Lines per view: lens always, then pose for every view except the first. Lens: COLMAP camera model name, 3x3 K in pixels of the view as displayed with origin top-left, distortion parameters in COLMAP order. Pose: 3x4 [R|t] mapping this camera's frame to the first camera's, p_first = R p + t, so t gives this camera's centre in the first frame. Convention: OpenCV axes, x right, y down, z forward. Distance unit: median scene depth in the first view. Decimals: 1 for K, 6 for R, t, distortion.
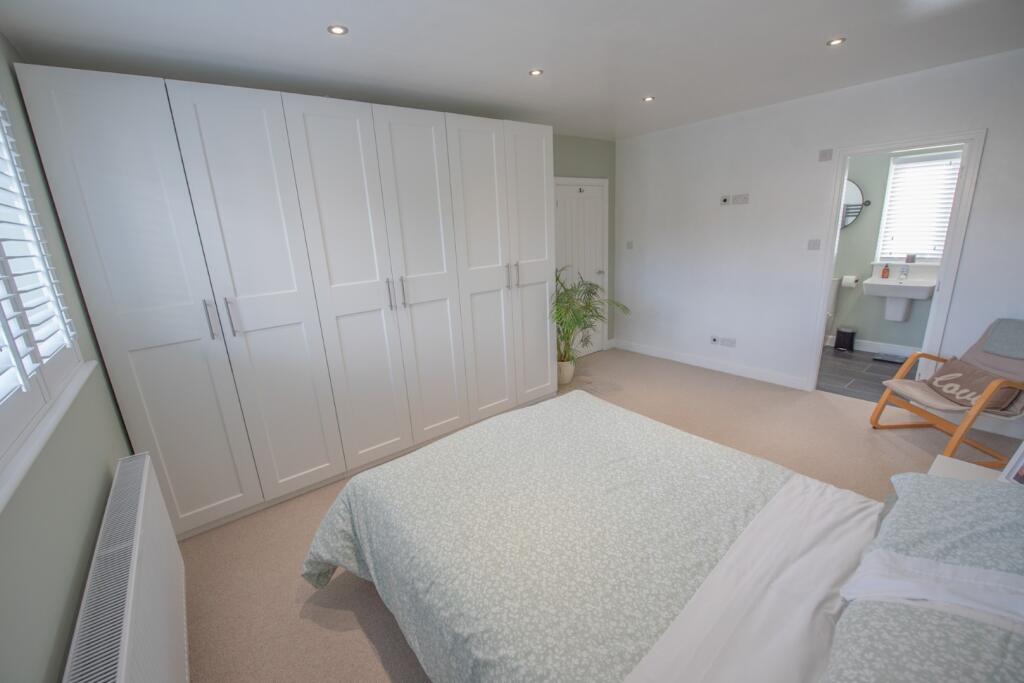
lens RADIAL K [[418.0, 0, 512.0], [0, 418.0, 341.5], [0, 0, 1]] dist [-0.019174, -0.000424]
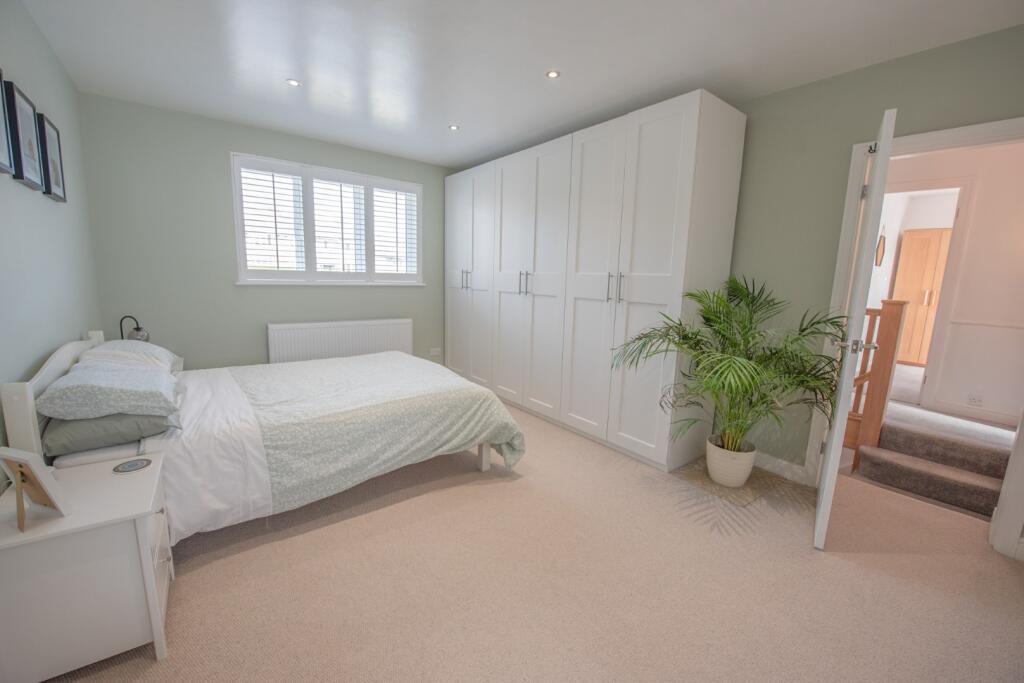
lens RADIAL K [[418.0, 0, 512.0], [0, 418.0, 341.5], [0, 0, 1]] dist [-0.019174, -0.000424]
pose [[-0.018723, 0.208705, -0.977799, 1.633759], [-0.290008, 0.934793, 0.205079, -0.309486], [0.956841, 0.287409, 0.043024, 1.450919]]
